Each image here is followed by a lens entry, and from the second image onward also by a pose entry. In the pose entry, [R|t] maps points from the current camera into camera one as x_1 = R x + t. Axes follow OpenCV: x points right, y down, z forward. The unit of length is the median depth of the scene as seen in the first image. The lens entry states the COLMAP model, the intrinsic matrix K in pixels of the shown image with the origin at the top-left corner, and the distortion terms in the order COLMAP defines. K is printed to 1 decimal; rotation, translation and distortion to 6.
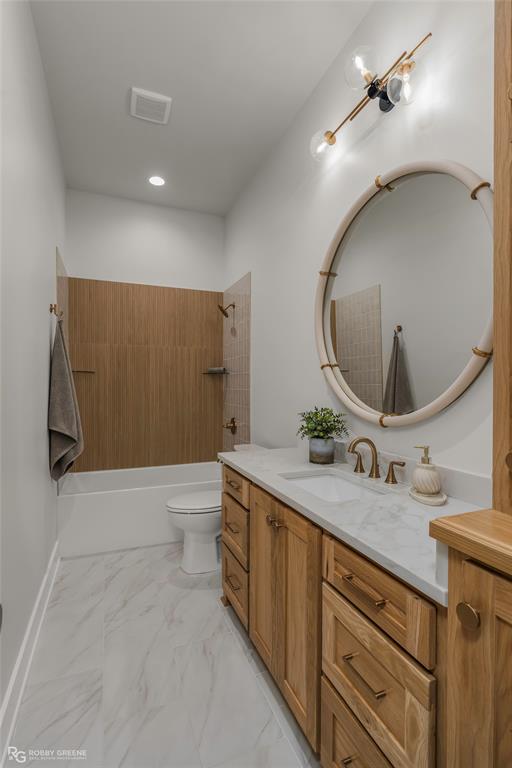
lens RADIAL K [[371.1, 0, 259.4], [0, 371.1, 392.3], [0, 0, 1]] dist [-0.002796, 0.002520]
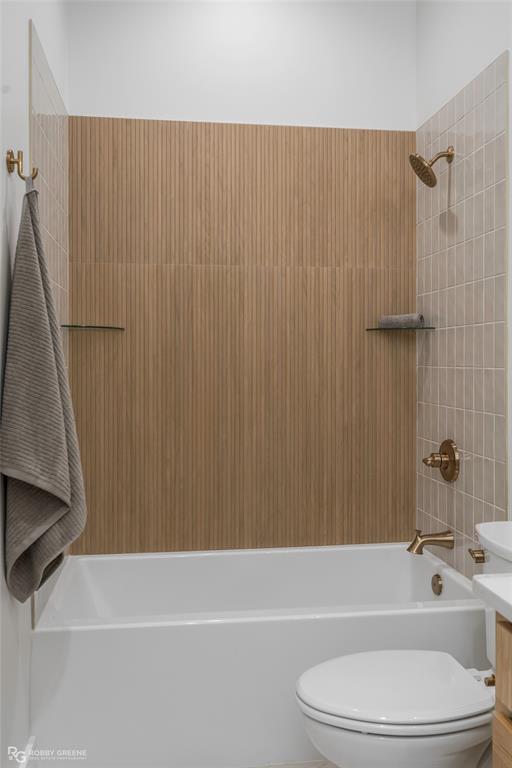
lens RADIAL K [[665.0, 0, 255.2], [0, 665.0, 380.2], [0, 0, 1]] dist [0.005538, 0.002338]
pose [[0.968518, 0.004218, -0.248909, -0.092956], [-0.001446, 0.999935, 0.011316, -0.002522], [0.248940, -0.010600, 0.968461, 0.263139]]
